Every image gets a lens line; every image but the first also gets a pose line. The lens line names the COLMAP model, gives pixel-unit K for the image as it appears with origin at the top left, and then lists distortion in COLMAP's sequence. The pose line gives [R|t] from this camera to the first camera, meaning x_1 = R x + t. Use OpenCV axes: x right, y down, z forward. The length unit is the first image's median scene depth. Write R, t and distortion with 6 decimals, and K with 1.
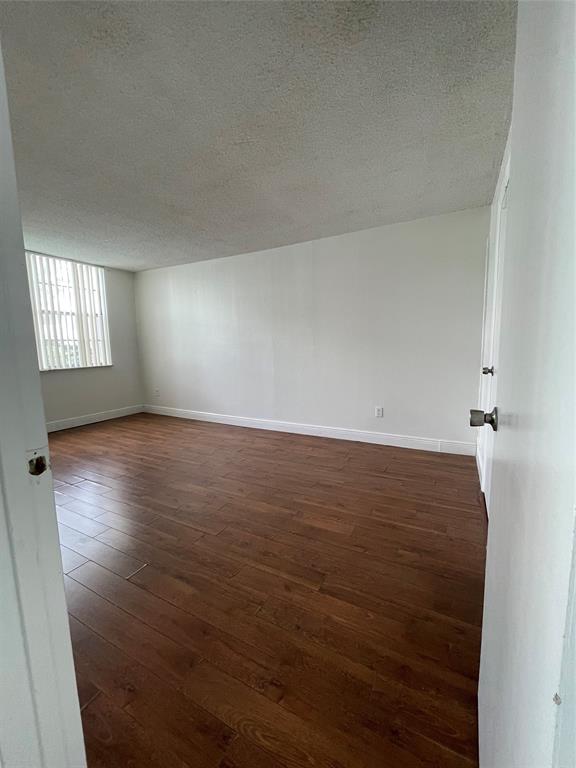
lens RADIAL K [[310.7, 0, 290.0], [0, 310.7, 384.8], [0, 0, 1]] dist [-0.000430, -0.000232]
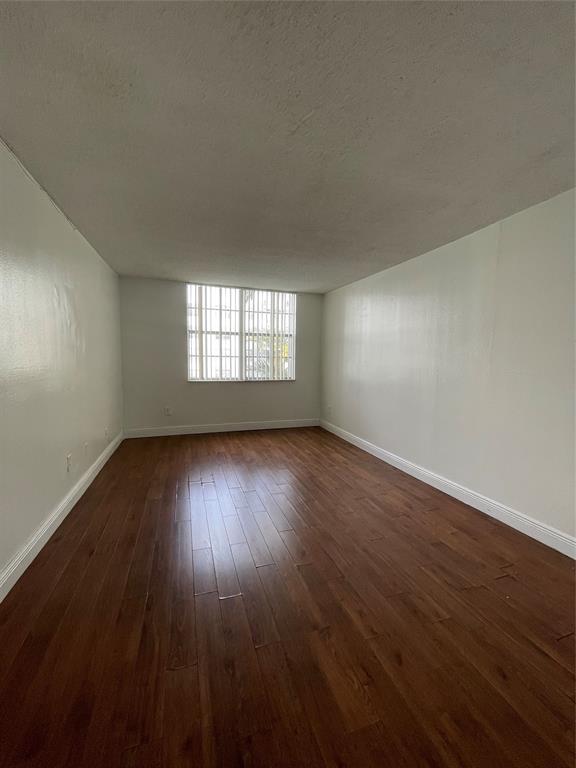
lens RADIAL K [[310.7, 0, 290.0], [0, 310.7, 384.8], [0, 0, 1]] dist [-0.000430, -0.000232]
pose [[0.737130, 0.086423, -0.670202, 0.261125], [-0.113717, 0.993509, 0.003041, -0.077382], [0.666114, 0.073971, 0.742173, 0.279836]]
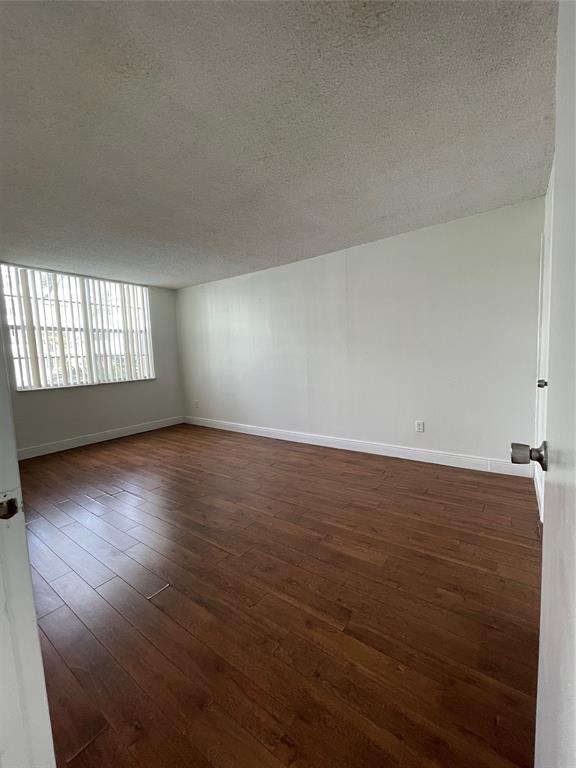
lens RADIAL K [[310.7, 0, 290.0], [0, 310.7, 384.8], [0, 0, 1]] dist [-0.000430, -0.000232]
pose [[0.991370, -0.009521, -0.130744, 0.029831], [0.005948, 0.999599, -0.027686, -0.015260], [0.130955, 0.026670, 0.991030, 0.028554]]
